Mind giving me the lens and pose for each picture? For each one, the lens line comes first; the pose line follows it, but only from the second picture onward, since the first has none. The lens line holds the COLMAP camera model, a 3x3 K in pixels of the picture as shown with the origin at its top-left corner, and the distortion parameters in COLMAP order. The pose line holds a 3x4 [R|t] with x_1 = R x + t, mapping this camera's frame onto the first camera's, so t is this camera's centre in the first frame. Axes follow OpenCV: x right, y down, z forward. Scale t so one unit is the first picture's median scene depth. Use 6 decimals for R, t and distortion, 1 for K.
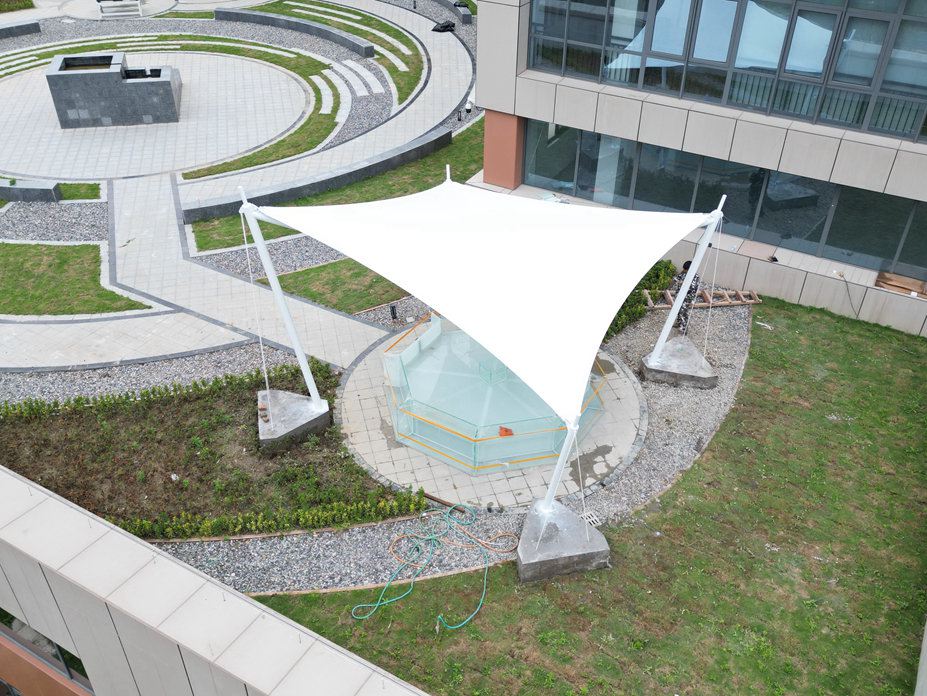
lens RADIAL K [[843.3, 0, 465.5], [0, 843.3, 349.4], [0, 0, 1]] dist [0.099916, -0.131271]
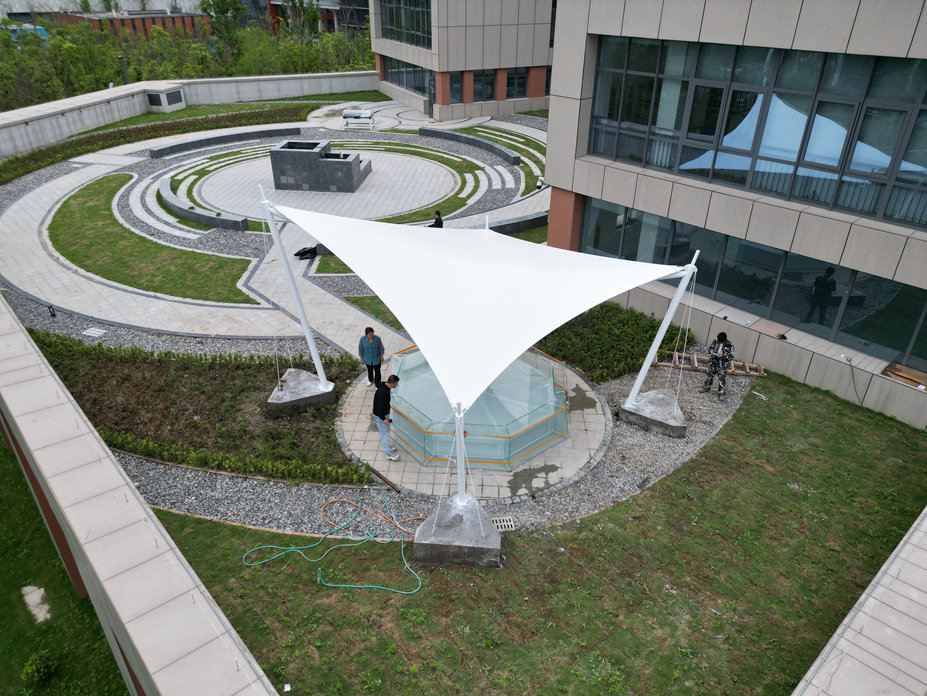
lens RADIAL K [[648.9, 0, 463.5], [0, 648.9, 348.0], [0, 0, 1]] dist [0.077041, -0.076590]
pose [[0.951063, 0.148925, -0.270739, 0.215153], [-0.178321, 0.980092, -0.087296, 0.049796], [0.252349, 0.131303, 0.958686, 0.130213]]
